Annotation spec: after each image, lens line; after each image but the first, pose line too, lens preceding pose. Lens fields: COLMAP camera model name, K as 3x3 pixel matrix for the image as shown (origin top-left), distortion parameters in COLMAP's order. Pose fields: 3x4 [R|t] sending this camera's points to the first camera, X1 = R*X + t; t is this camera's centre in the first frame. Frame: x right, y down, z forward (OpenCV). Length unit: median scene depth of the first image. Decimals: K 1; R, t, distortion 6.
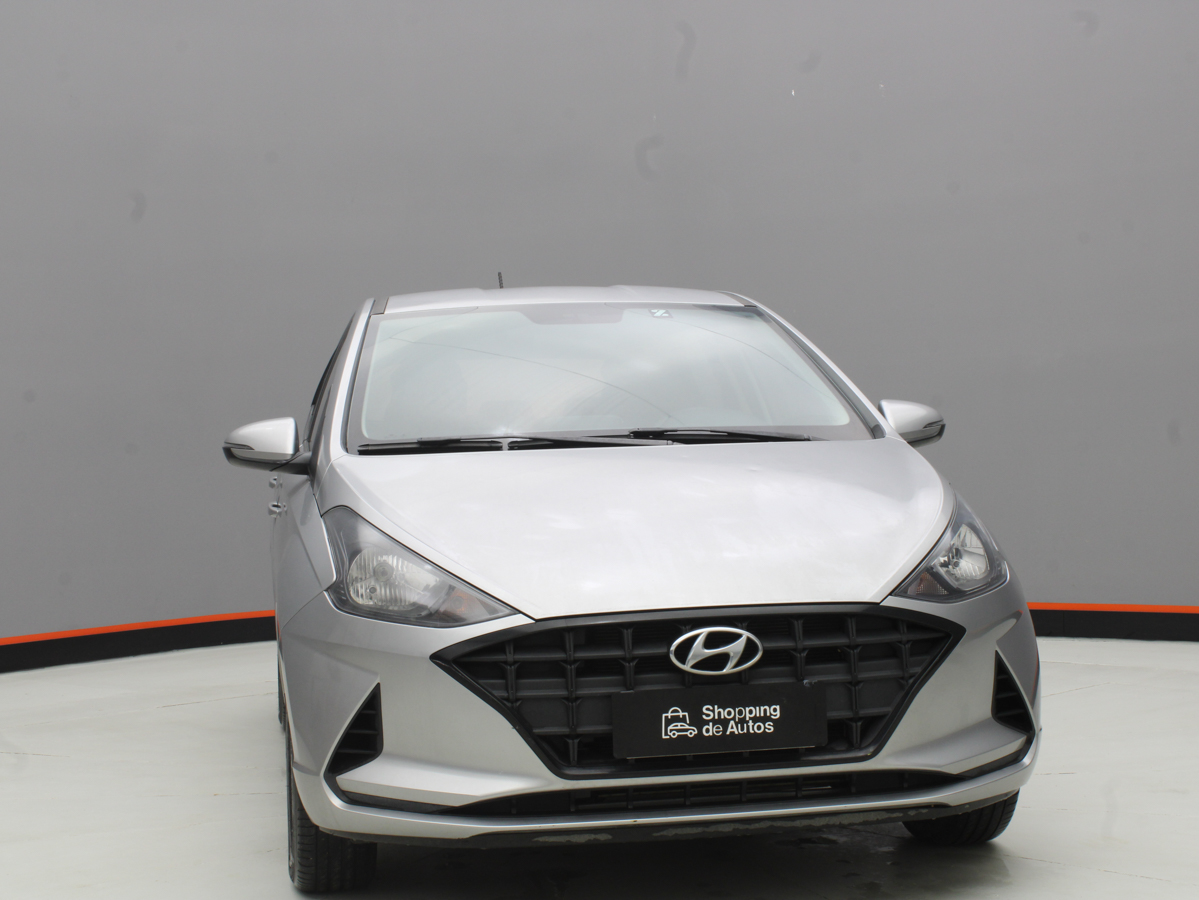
lens RADIAL K [[1883.1, 0, 595.8], [0, 1883.1, 453.4], [0, 0, 1]] dist [0.005359, 0.000000]
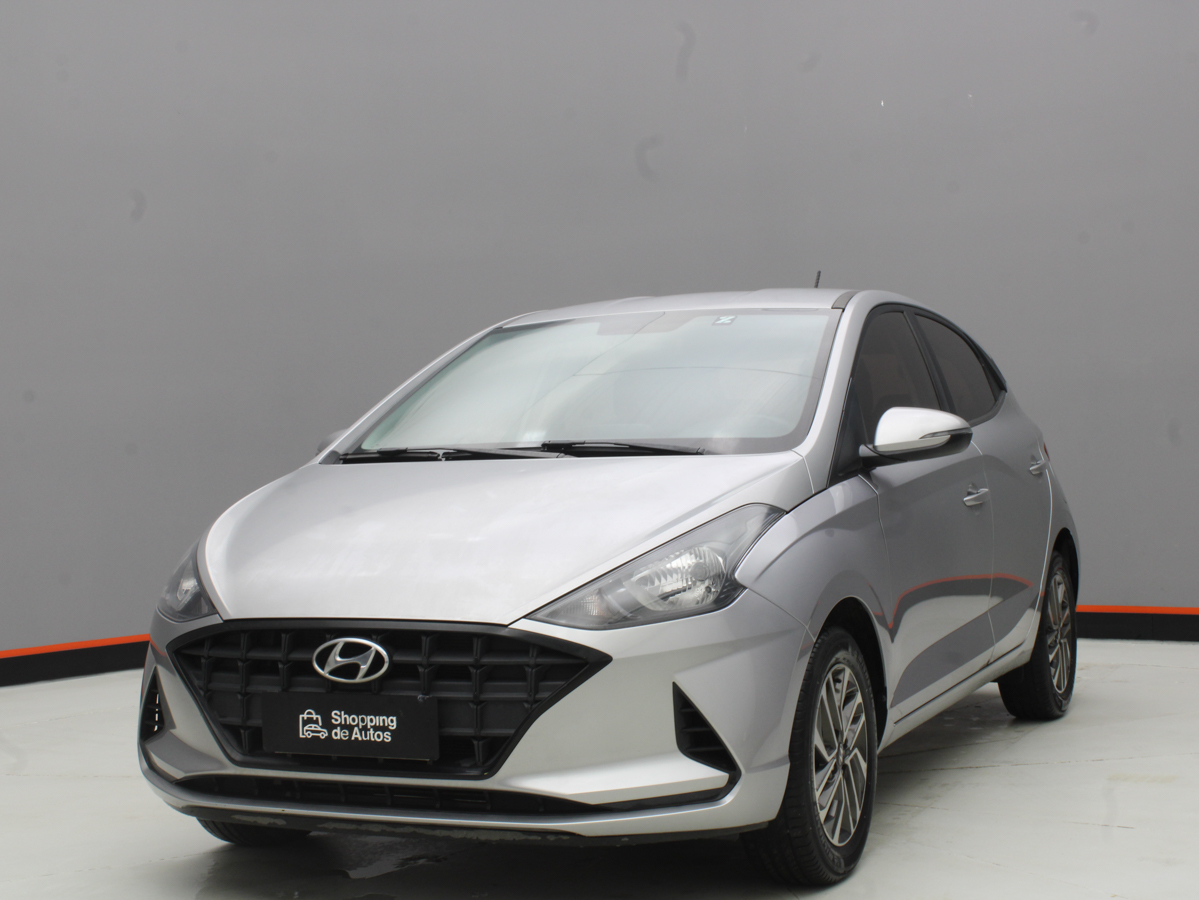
lens RADIAL K [[1874.8, 0, 600.6], [0, 1874.8, 450.4], [0, 0, 1]] dist [-0.049448, 0.000000]
pose [[0.827409, 0.009964, -0.561511, 0.768229], [-0.001987, 0.999888, 0.014815, -0.028878], [0.561596, -0.011143, 0.827337, 0.209384]]
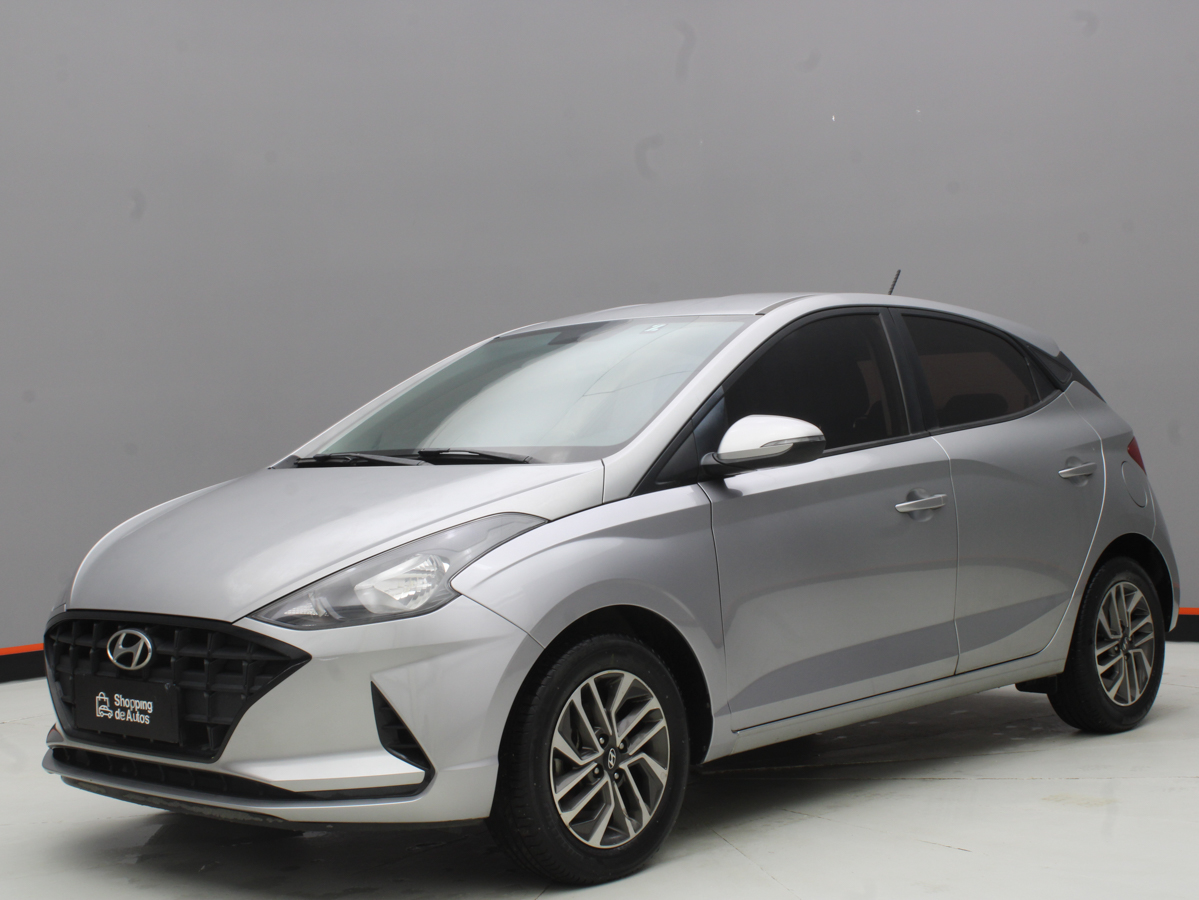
lens RADIAL K [[1830.0, 0, 604.7], [0, 1830.0, 443.0], [0, 0, 1]] dist [-0.062109, 0.000000]
pose [[0.612602, 0.013135, -0.790283, 1.145704], [0.003938, 0.999799, 0.019670, -0.045966], [0.790382, -0.015162, 0.612427, 0.536672]]
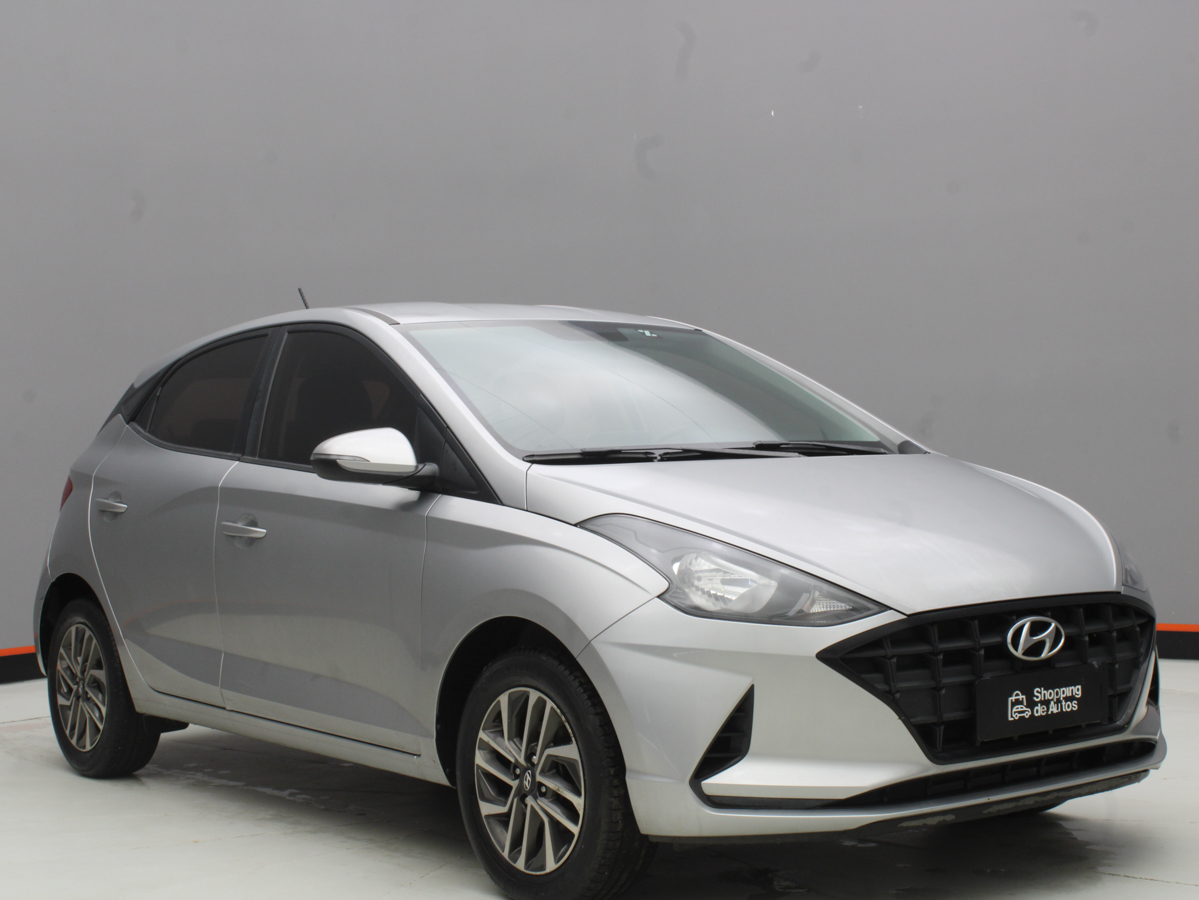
lens RADIAL K [[1883.1, 0, 602.7], [0, 1883.1, 441.9], [0, 0, 1]] dist [0.005359, 0.000000]
pose [[0.886743, 0.009764, 0.462159, -0.667497], [0.004145, 0.999569, -0.029070, 0.021122], [-0.462243, 0.027693, 0.886321, 0.139415]]
